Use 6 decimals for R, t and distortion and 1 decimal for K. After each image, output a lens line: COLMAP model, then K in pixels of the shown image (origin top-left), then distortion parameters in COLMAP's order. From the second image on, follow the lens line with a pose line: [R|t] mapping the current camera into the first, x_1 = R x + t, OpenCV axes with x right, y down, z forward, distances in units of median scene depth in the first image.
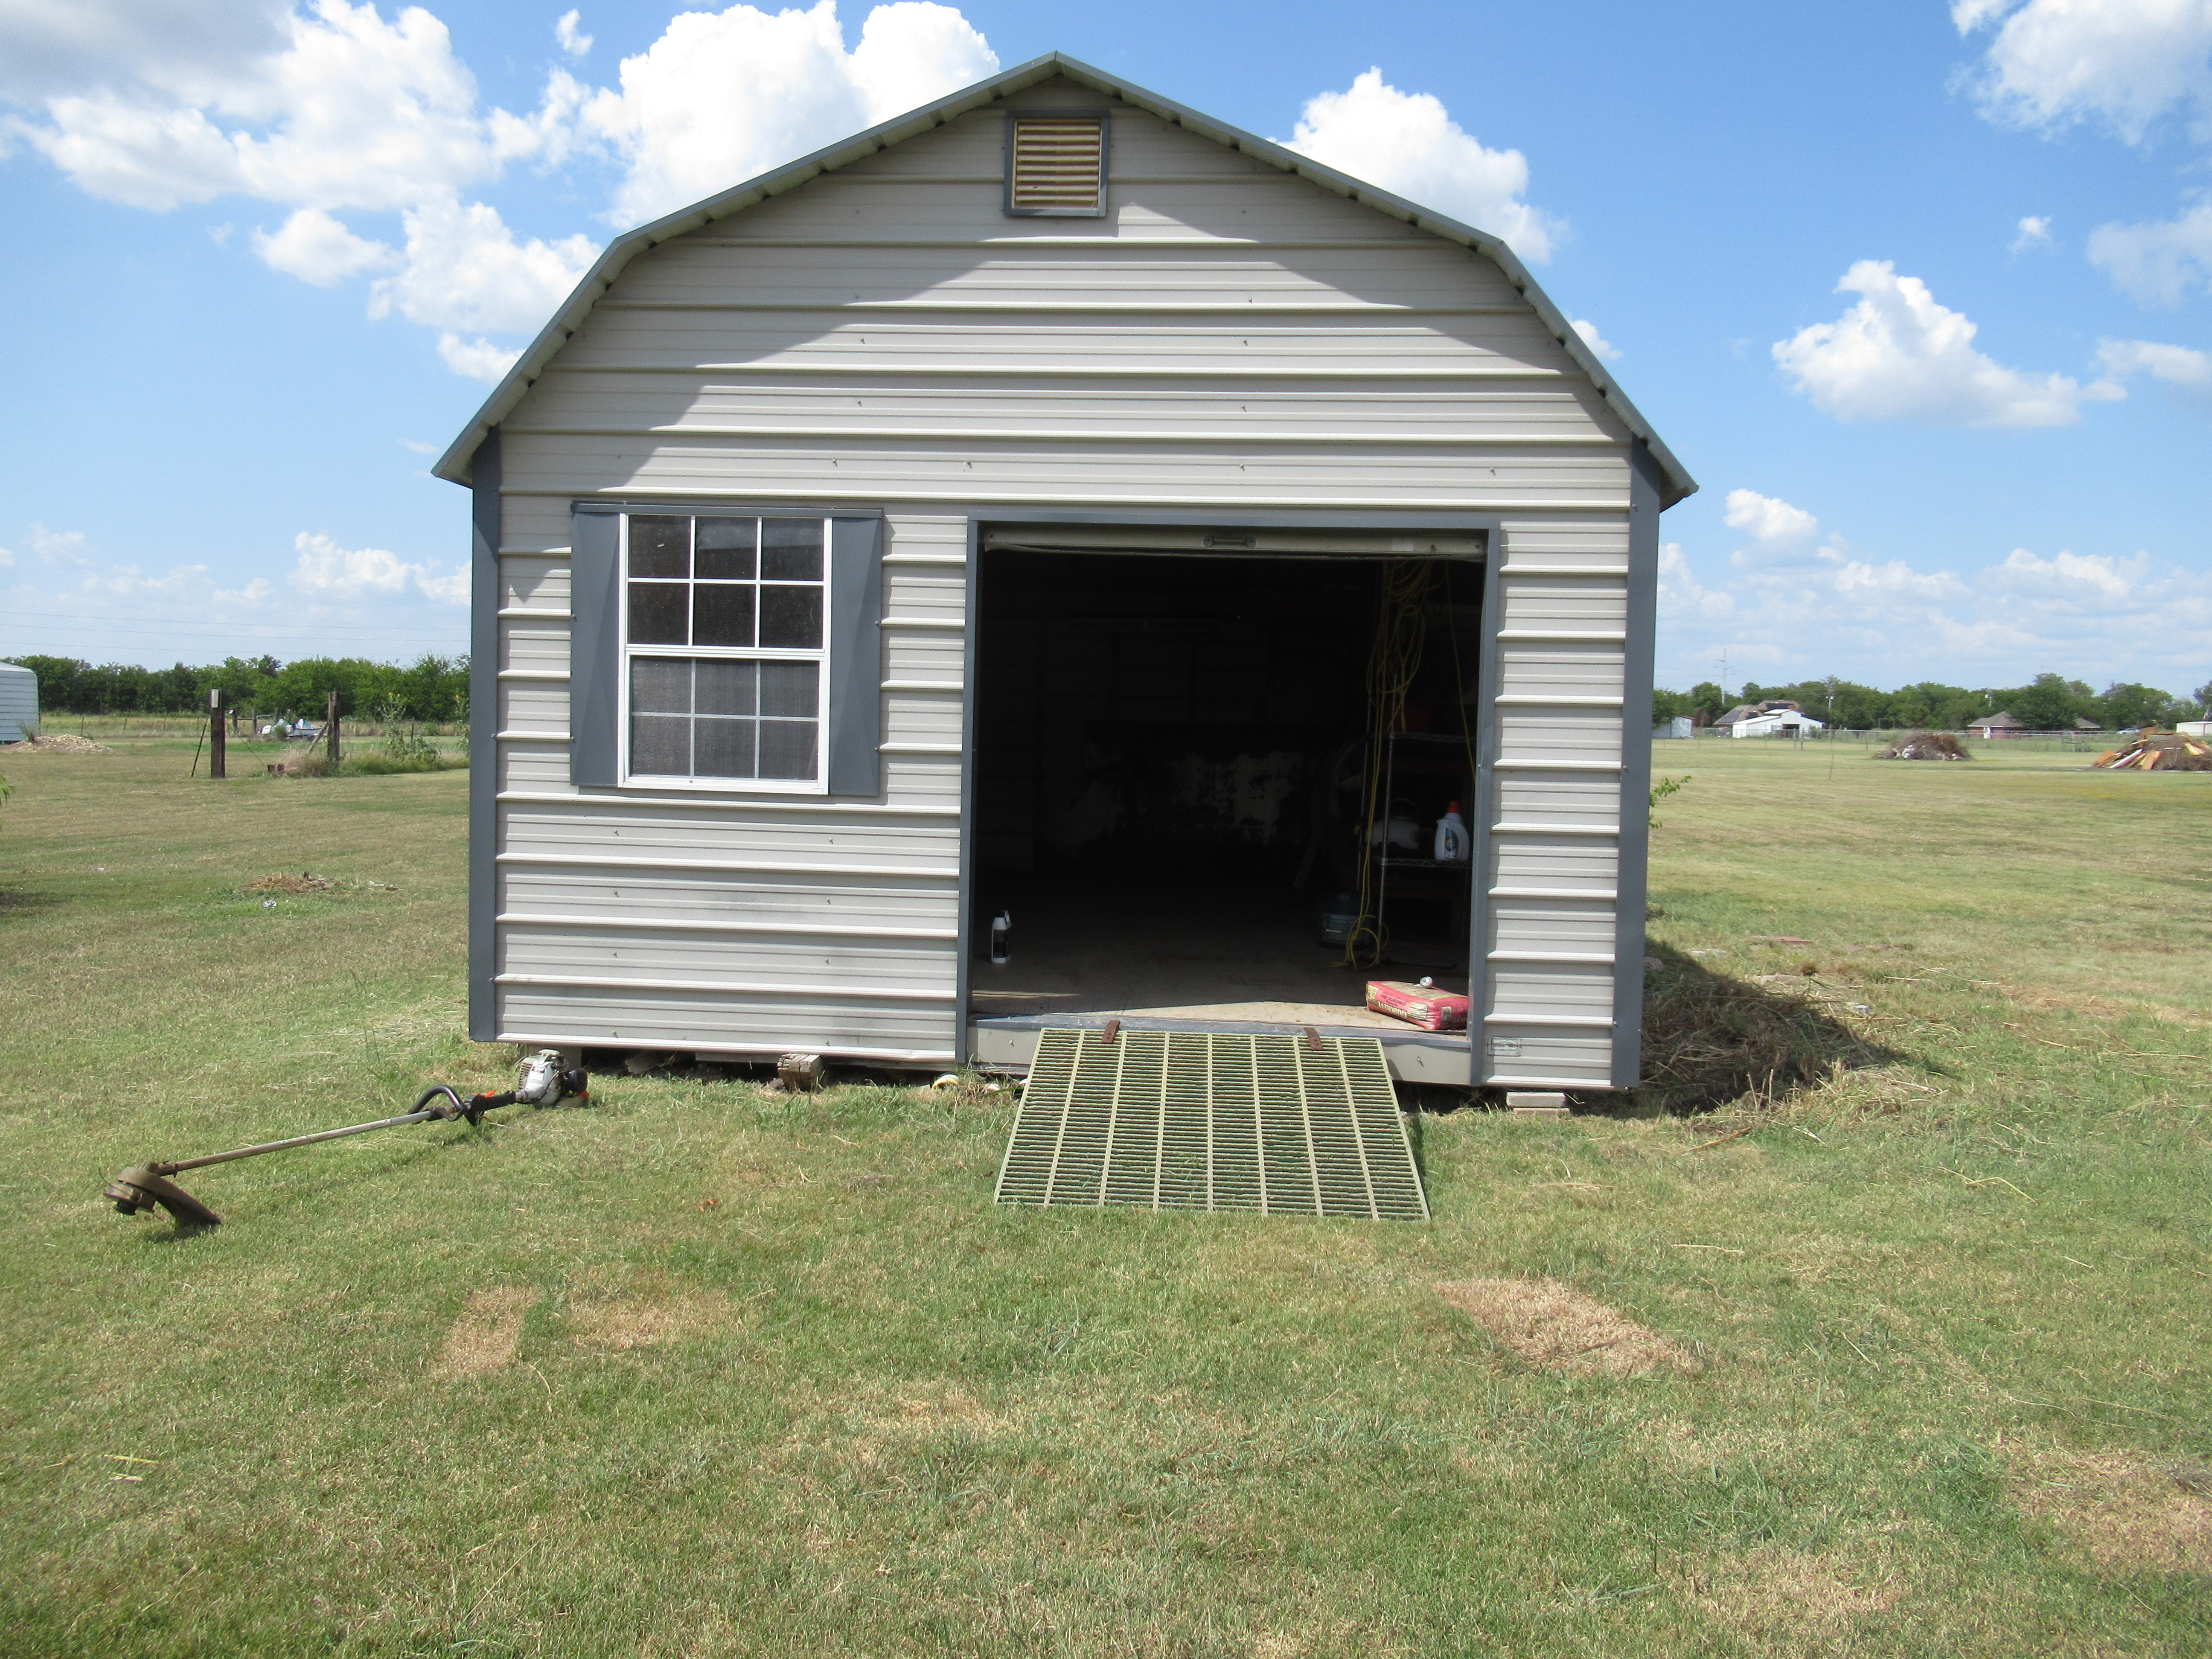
lens RADIAL K [[1639.1, 0, 1105.8], [0, 1639.1, 835.9], [0, 0, 1]] dist [-0.012753, -0.001107]
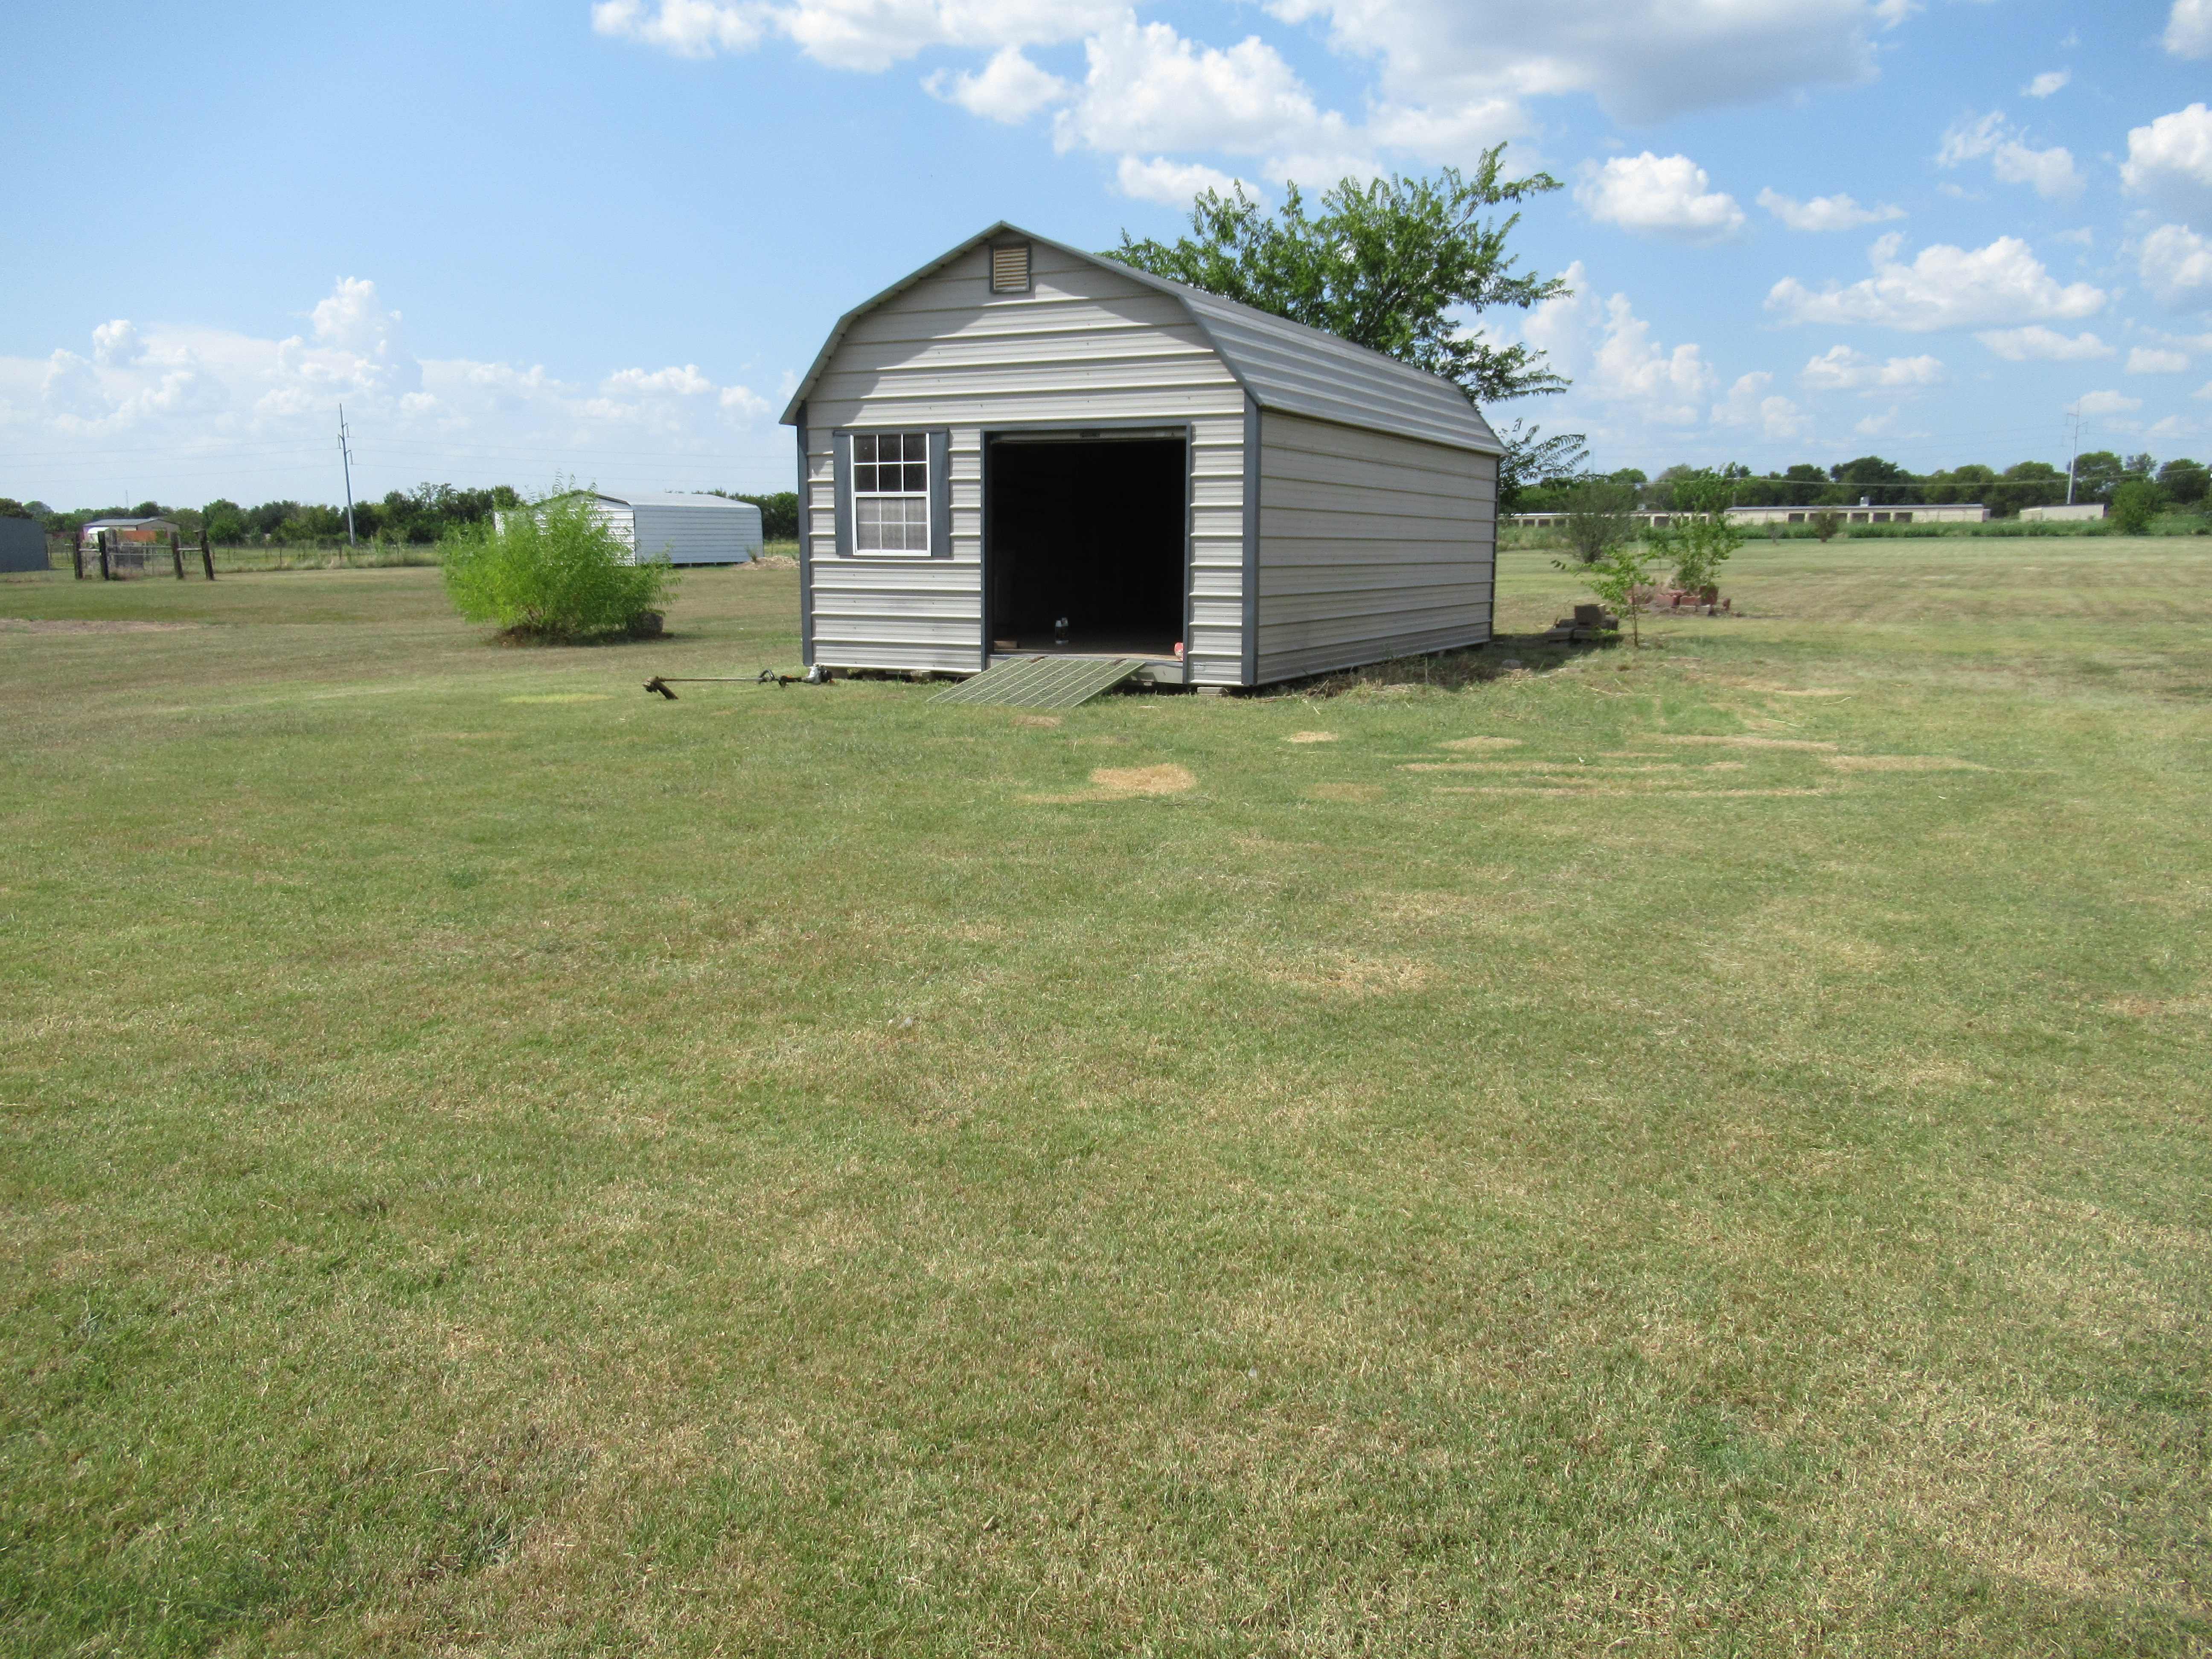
lens RADIAL K [[1654.9, 0, 1106.0], [0, 1654.9, 829.5], [0, 0, 1]] dist [-0.013405, -0.006021]
pose [[0.923398, 0.042750, -0.381455, 0.958637], [-0.001547, 0.994185, 0.107674, 0.105811], [0.383840, -0.098836, 0.918095, -1.069336]]
